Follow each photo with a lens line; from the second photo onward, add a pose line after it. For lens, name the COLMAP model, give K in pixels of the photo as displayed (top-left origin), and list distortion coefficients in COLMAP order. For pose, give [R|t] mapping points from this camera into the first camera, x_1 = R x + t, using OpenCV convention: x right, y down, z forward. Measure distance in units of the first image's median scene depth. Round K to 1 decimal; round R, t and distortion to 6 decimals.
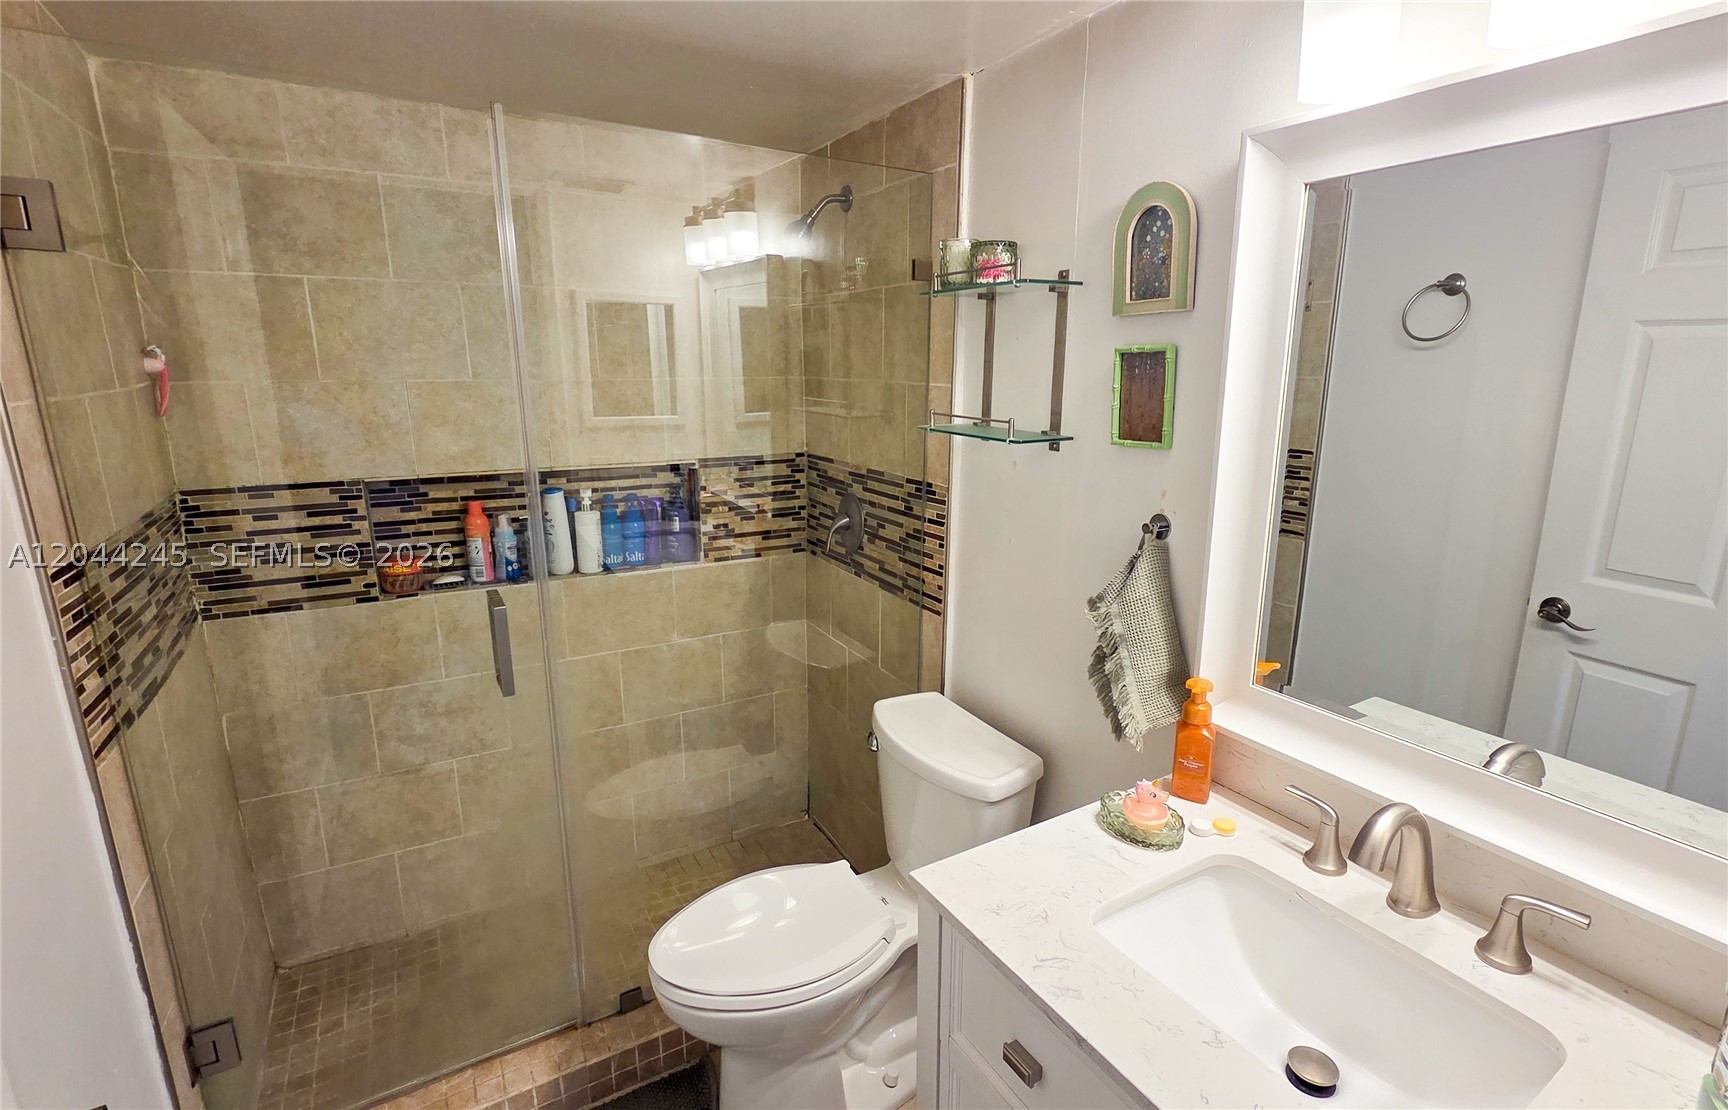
lens RADIAL K [[738.6, 0, 864.0], [0, 738.6, 555.0], [0, 0, 1]] dist [0.000043, -0.000249]
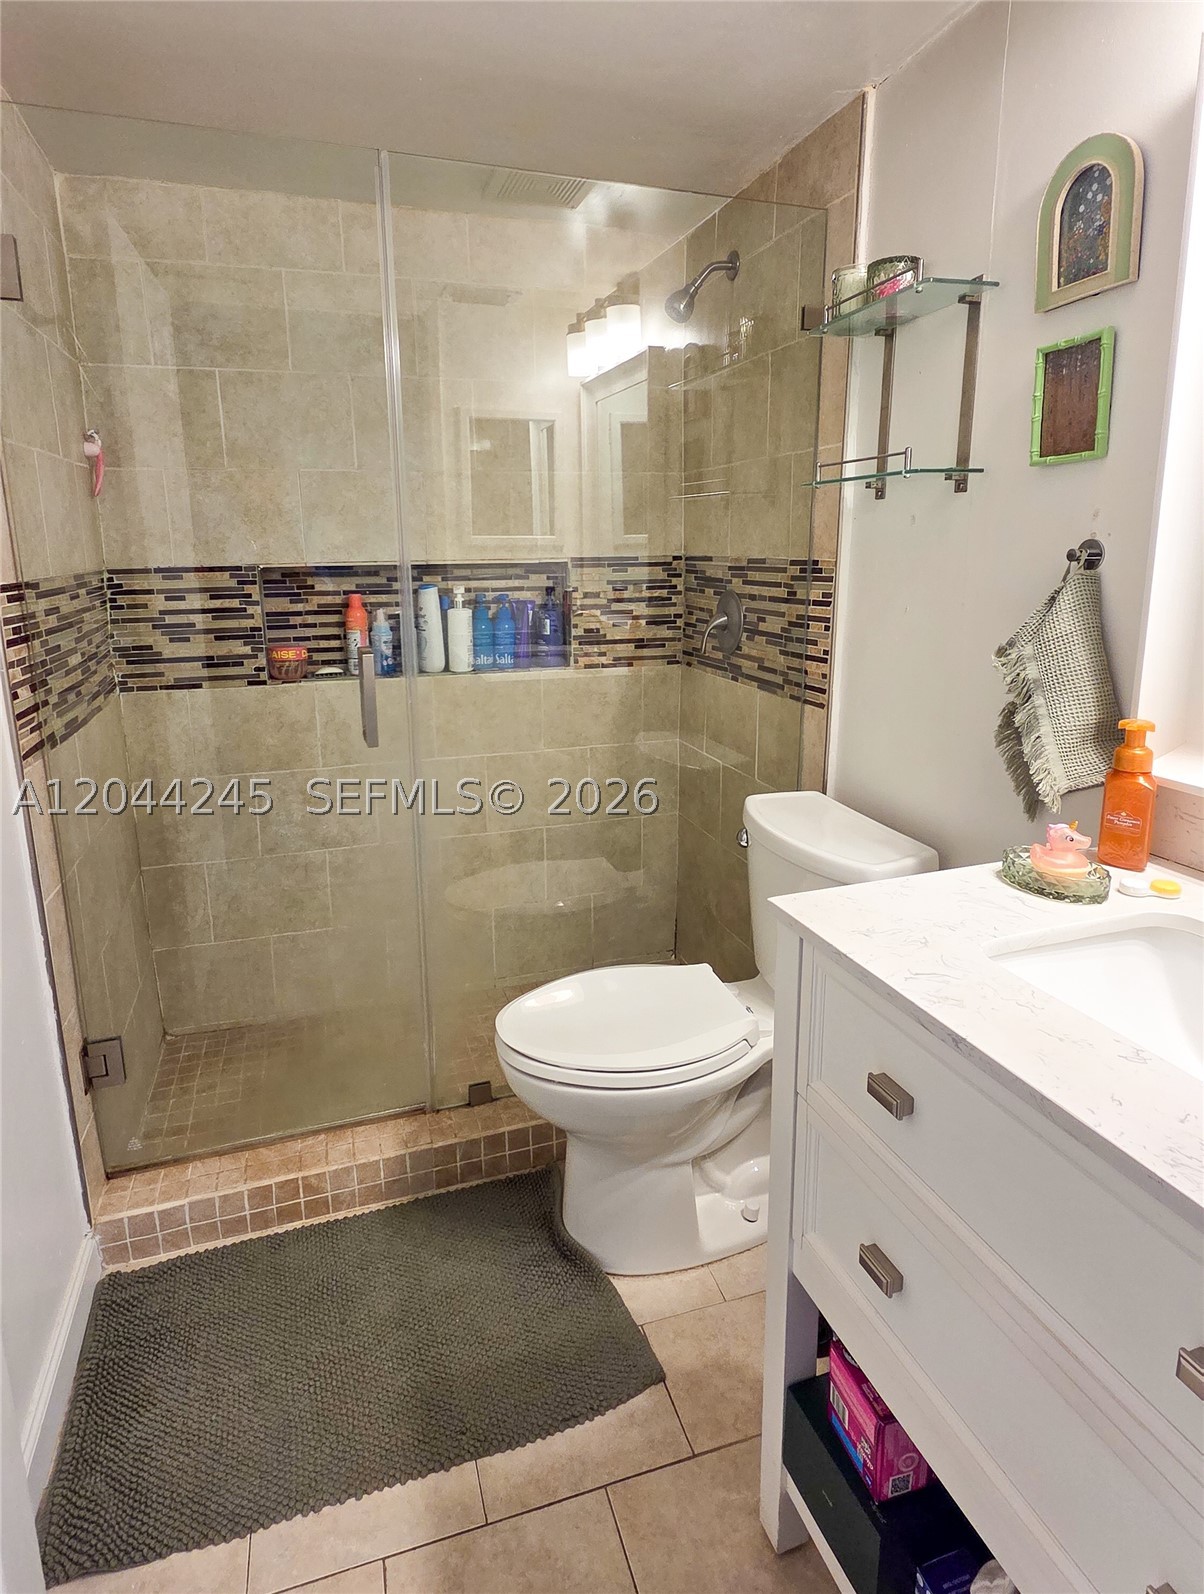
lens RADIAL K [[785.3, 0, 602.0], [0, 785.3, 797.0], [0, 0, 1]] dist [0.001563, 0.001887]
pose [[0.978358, 0.030085, -0.204723, 0.040280], [-0.035907, 0.999048, -0.024784, 0.236773], [0.203782, 0.031599, 0.978506, 0.014620]]
